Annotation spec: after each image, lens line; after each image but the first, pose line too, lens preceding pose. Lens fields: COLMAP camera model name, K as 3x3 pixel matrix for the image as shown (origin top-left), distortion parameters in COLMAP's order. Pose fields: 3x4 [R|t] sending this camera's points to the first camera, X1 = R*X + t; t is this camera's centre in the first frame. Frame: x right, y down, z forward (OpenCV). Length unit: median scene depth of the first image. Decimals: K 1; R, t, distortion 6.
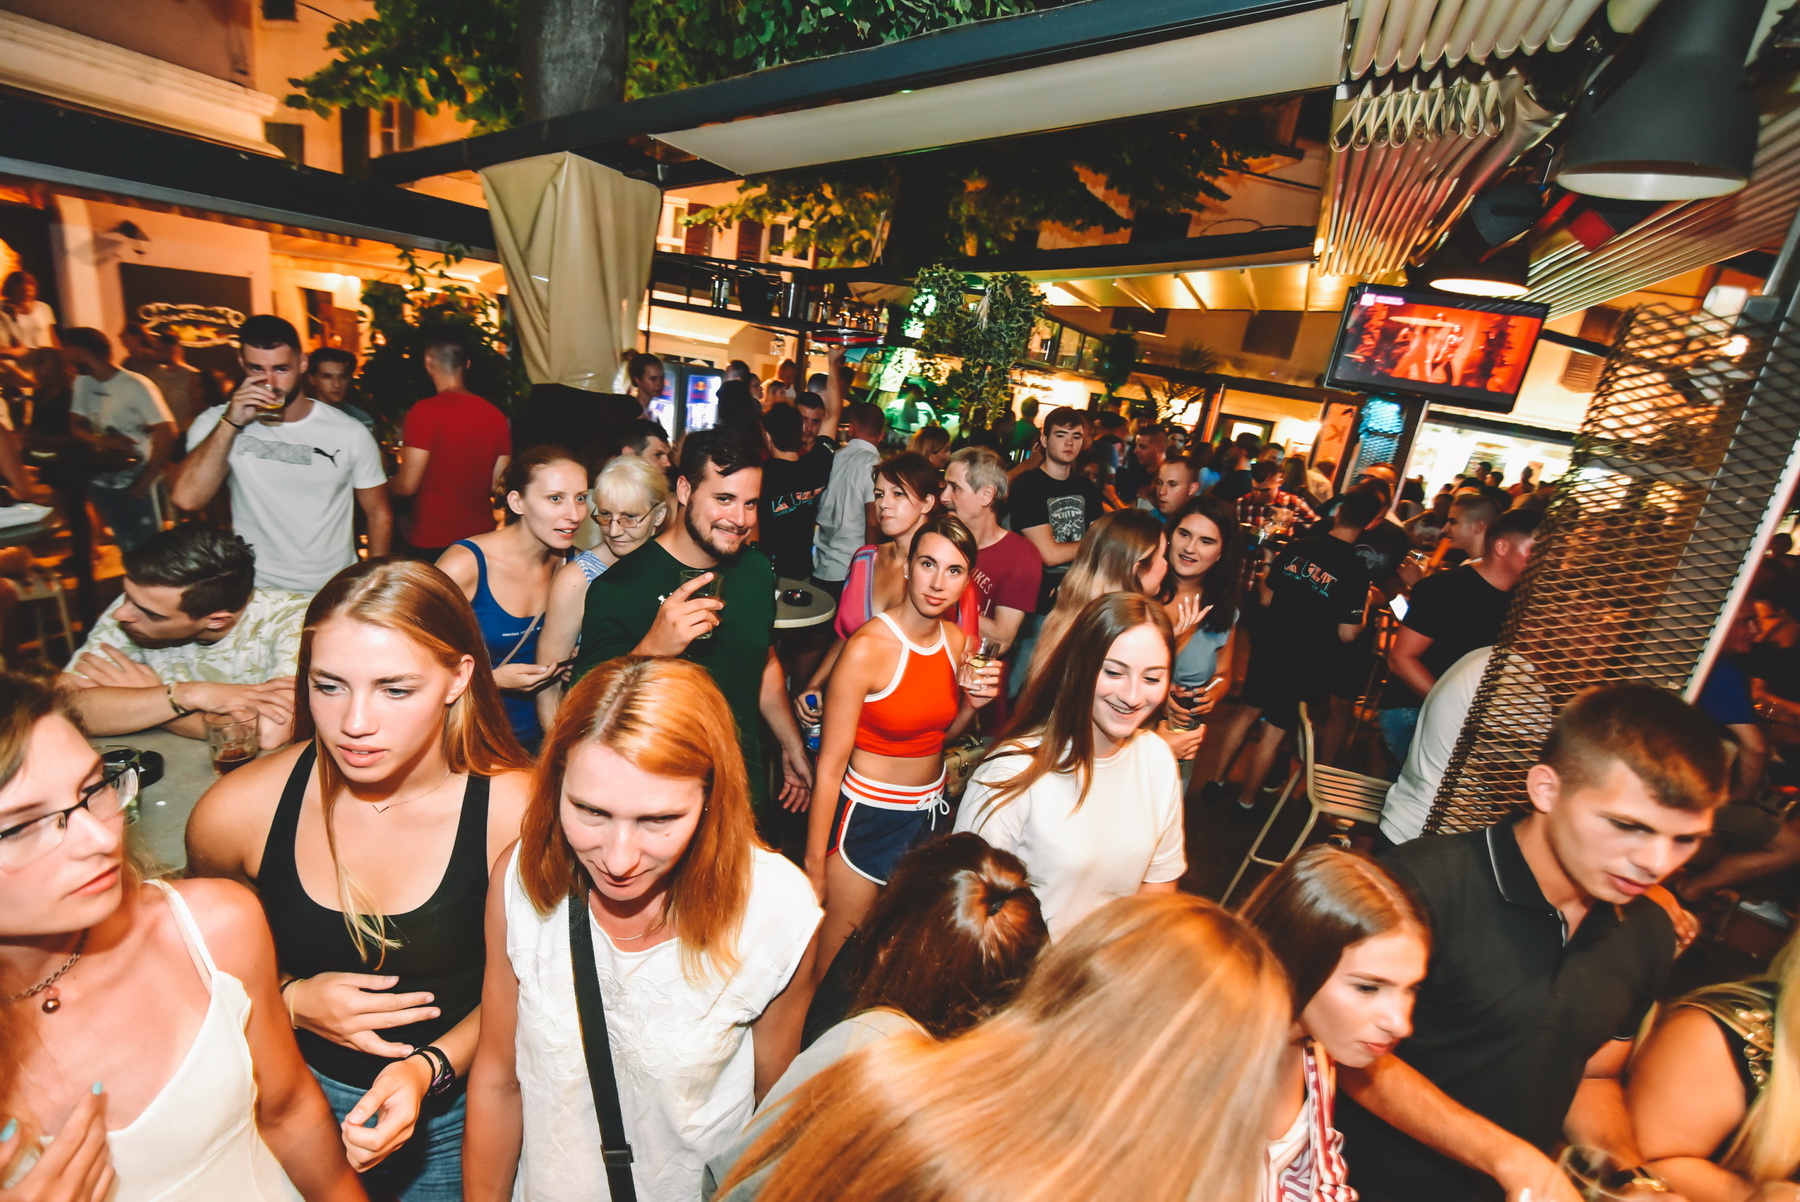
lens RADIAL K [[844.3, 0, 886.8], [0, 844.3, 599.3], [0, 0, 1]] dist [0.002691, -0.005280]
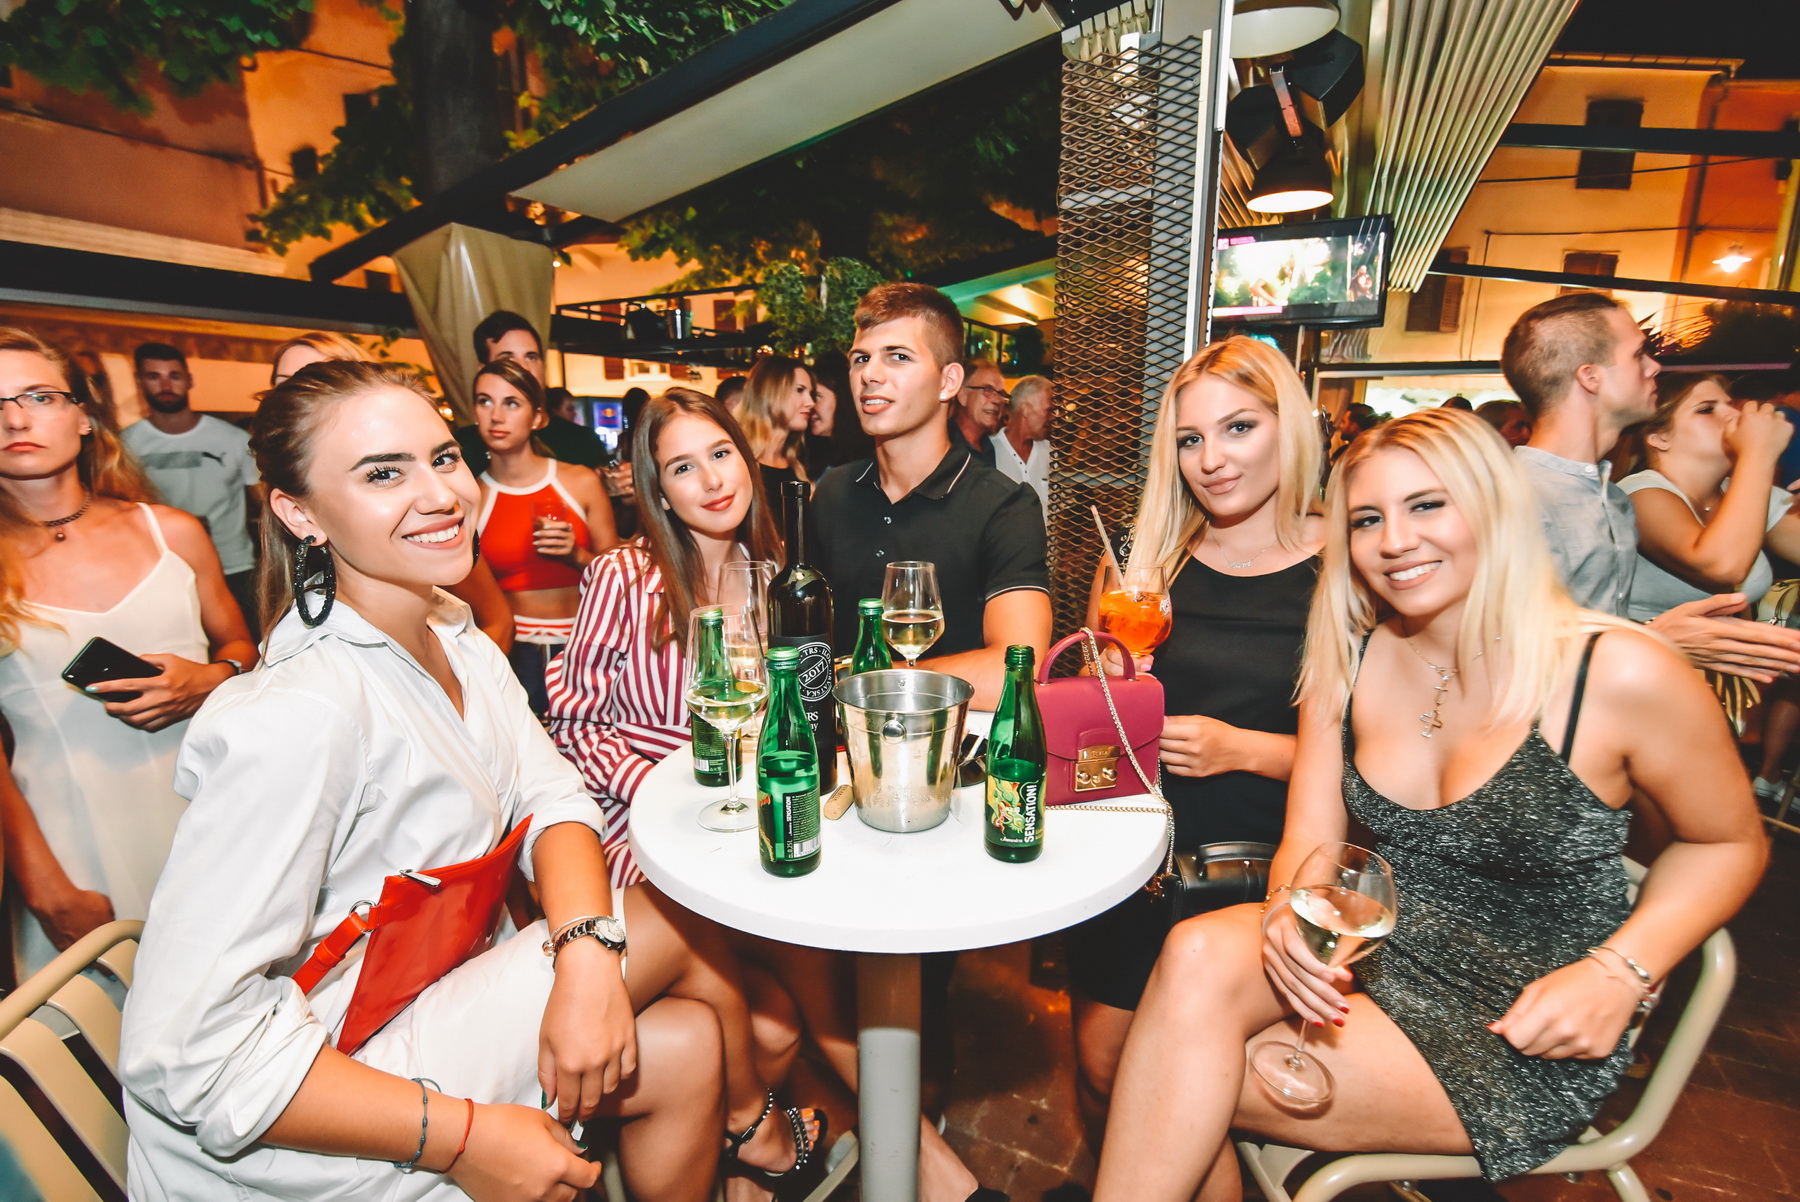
lens RADIAL K [[844.3, 0, 886.8], [0, 844.3, 599.3], [0, 0, 1]] dist [0.002691, -0.005280]
pose [[0.987816, -0.138522, -0.070924, 0.219967], [0.131257, 0.986442, -0.098505, 0.174918], [0.083608, 0.087995, 0.992606, -0.064963]]
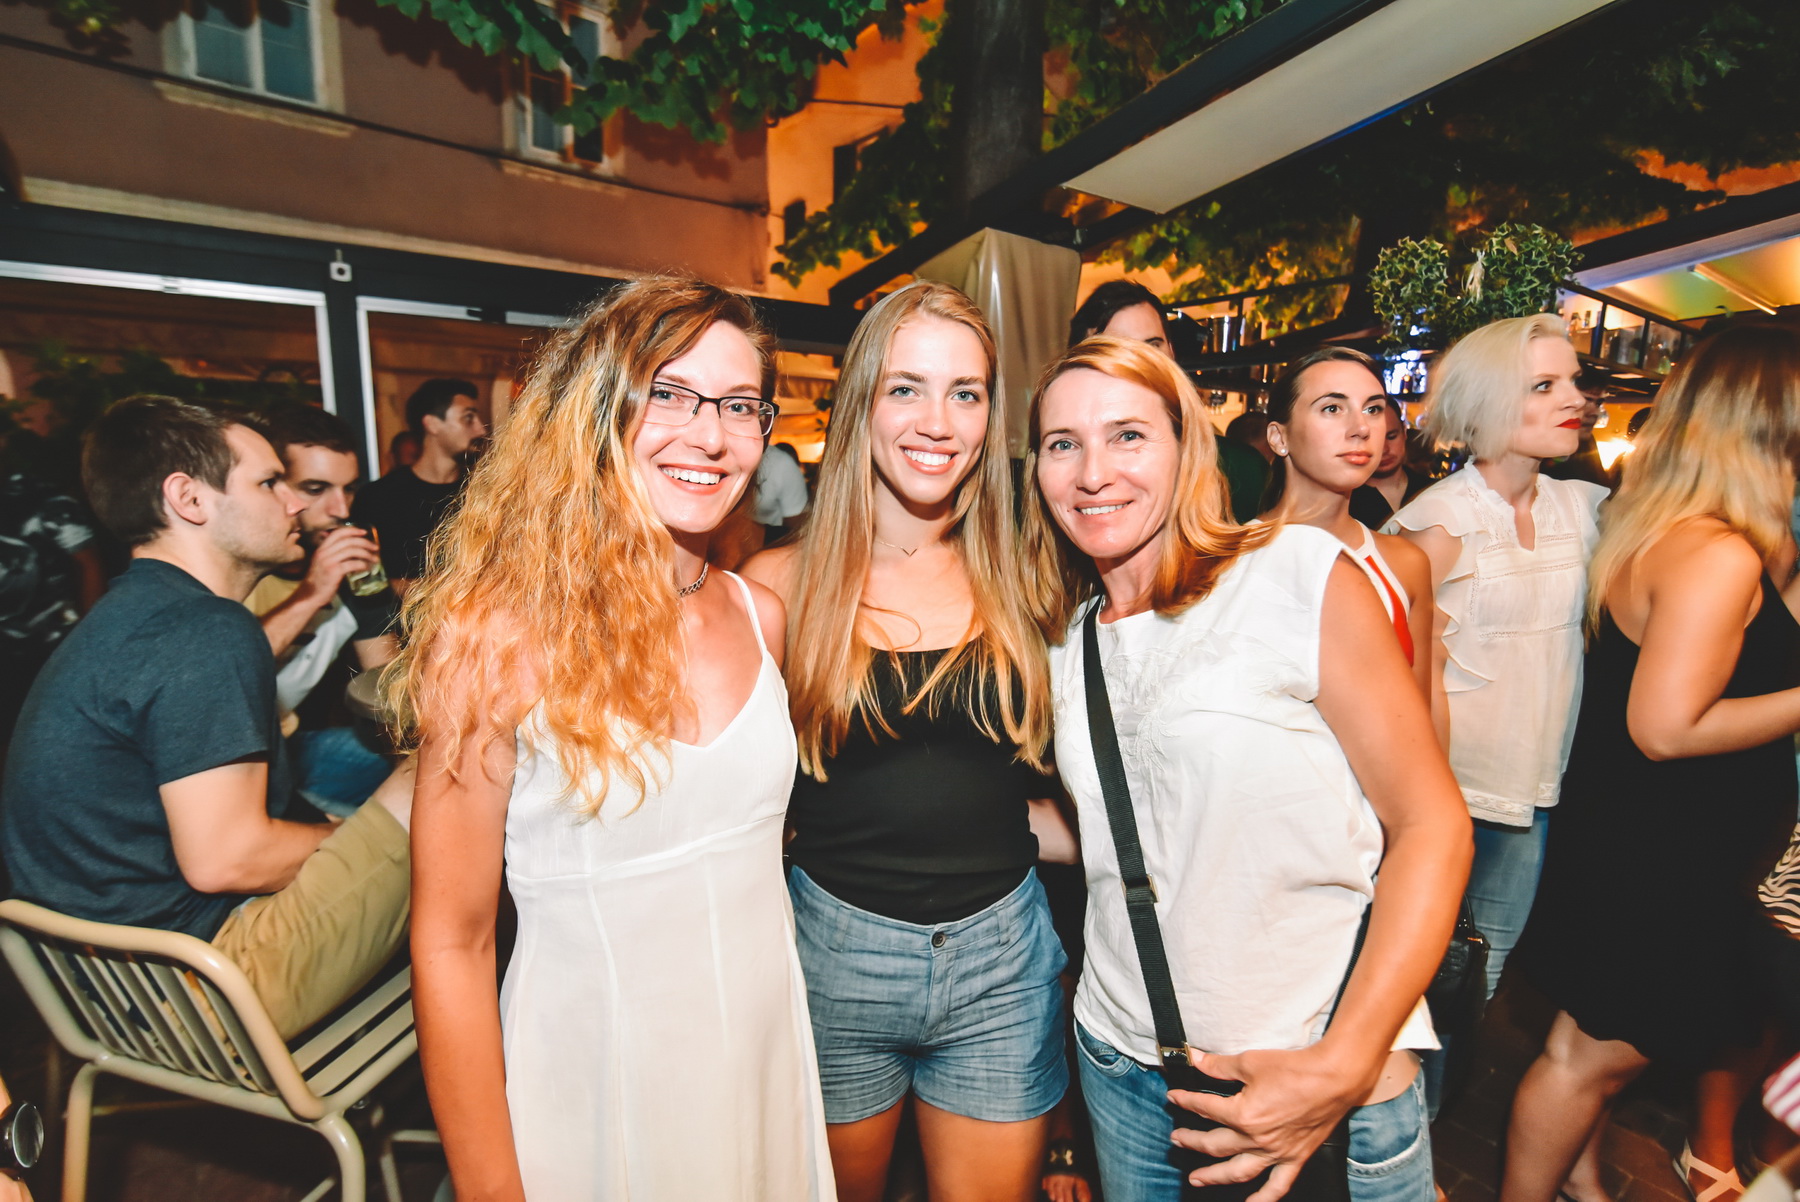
lens RADIAL K [[894.5, 0, 900.0], [0, 894.5, 601.0], [0, 0, 1]] dist [0.001088, -0.000959]
pose [[0.879600, -0.060768, -0.471817, 0.017578], [-0.021370, 0.985759, -0.166801, 0.104654], [0.475234, 0.156800, 0.865775, 0.066484]]
